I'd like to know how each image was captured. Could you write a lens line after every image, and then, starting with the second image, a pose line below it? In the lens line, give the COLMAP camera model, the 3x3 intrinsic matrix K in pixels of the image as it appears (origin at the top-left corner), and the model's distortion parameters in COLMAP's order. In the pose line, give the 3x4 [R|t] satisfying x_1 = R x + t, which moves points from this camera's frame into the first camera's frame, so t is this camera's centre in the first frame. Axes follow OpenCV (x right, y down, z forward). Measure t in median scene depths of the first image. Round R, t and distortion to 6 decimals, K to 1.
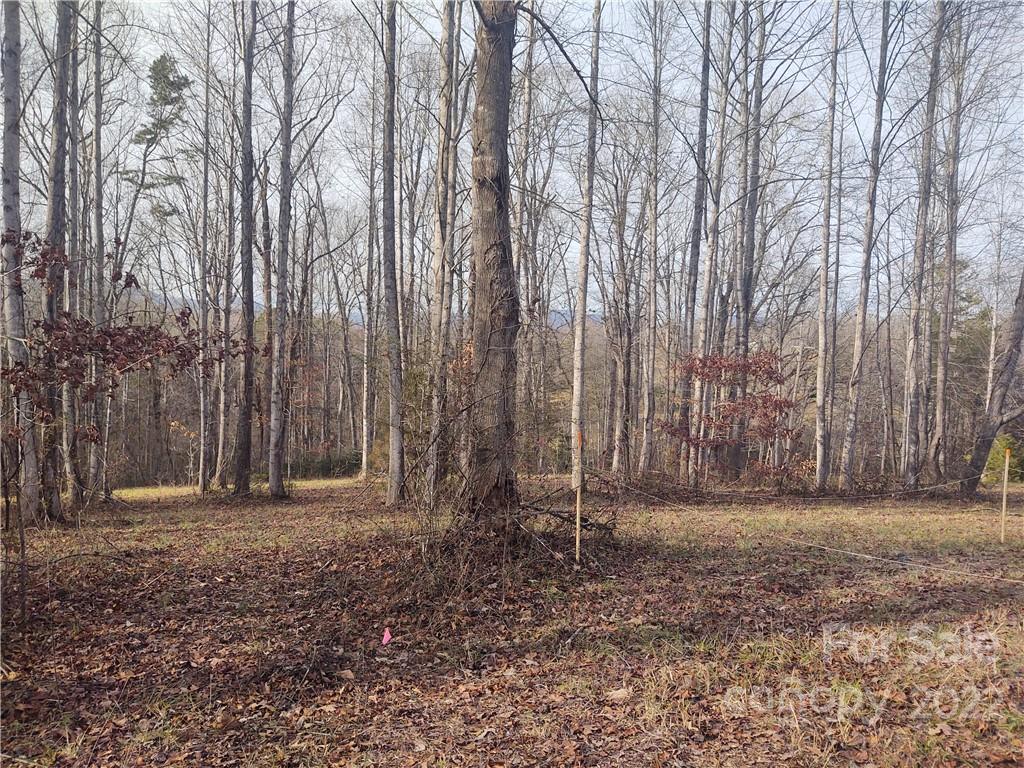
lens RADIAL K [[770.1, 0, 516.1], [0, 770.1, 384.6], [0, 0, 1]] dist [0.062650, -0.147571]
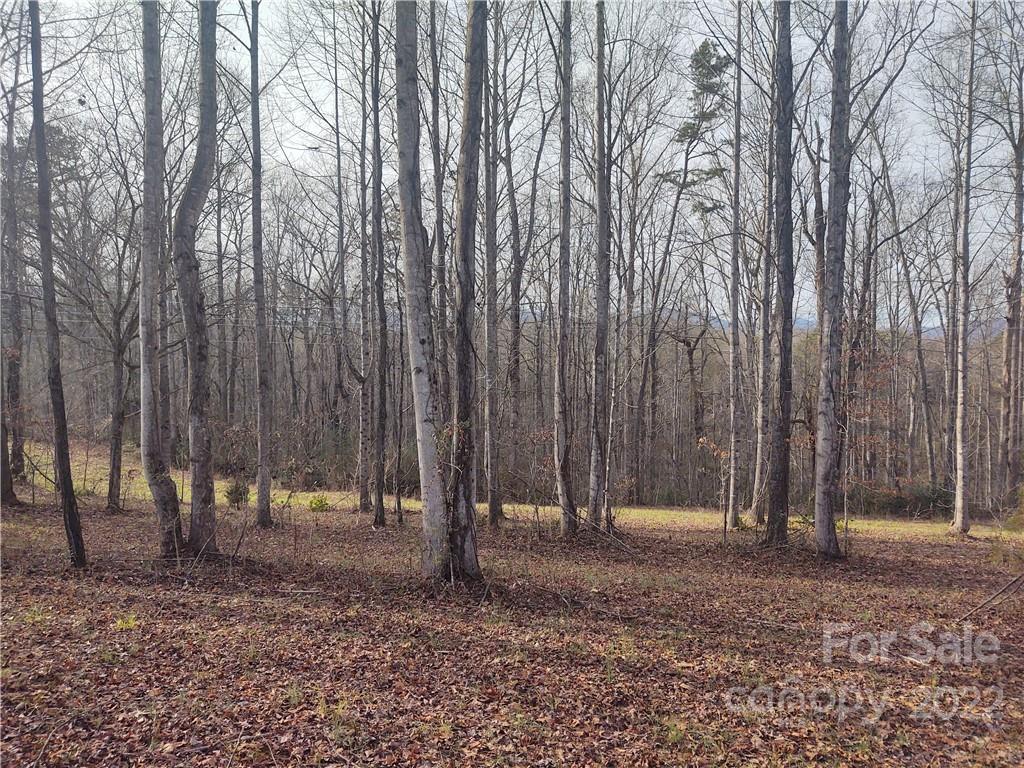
lens RADIAL K [[770.1, 0, 516.1], [0, 770.1, 384.6], [0, 0, 1]] dist [0.062650, -0.147571]
pose [[0.771348, -0.006227, -0.636383, -0.045270], [-0.009941, 0.999712, -0.021832, 0.007621], [0.636336, 0.023166, 0.771064, 0.157023]]
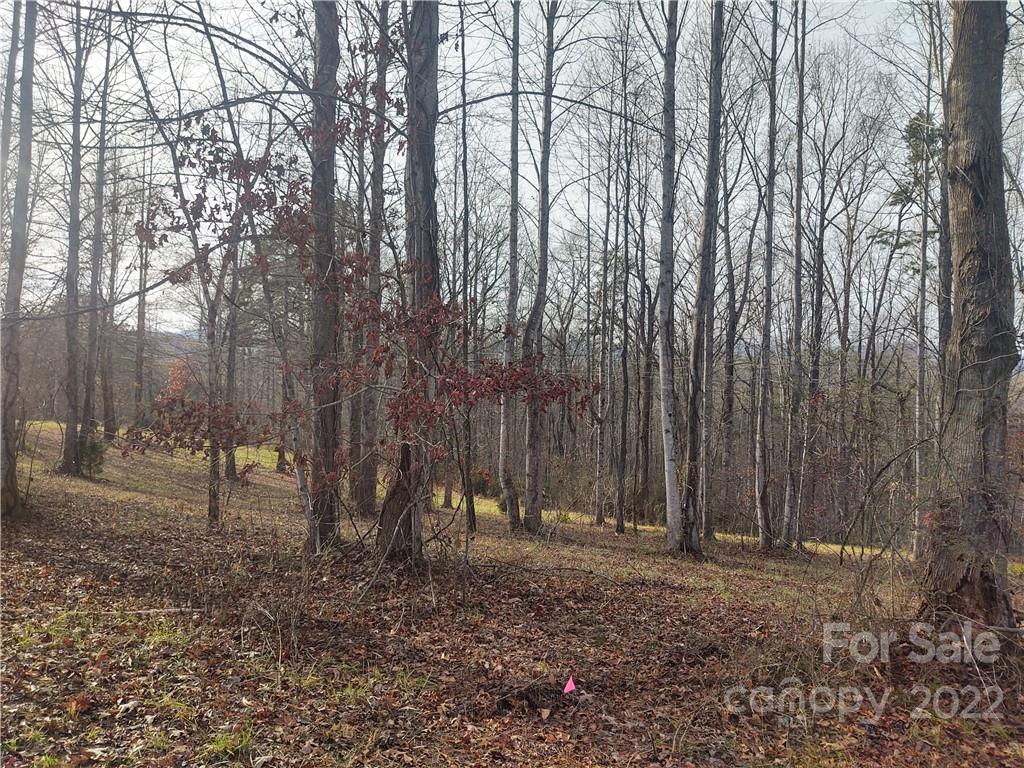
lens RADIAL K [[770.1, 0, 516.1], [0, 770.1, 384.6], [0, 0, 1]] dist [0.062650, -0.147571]
pose [[0.573036, -0.017809, -0.819336, 0.055944], [-0.047691, 0.997345, -0.055033, 0.001411], [0.818141, 0.070610, 0.570666, 0.037835]]
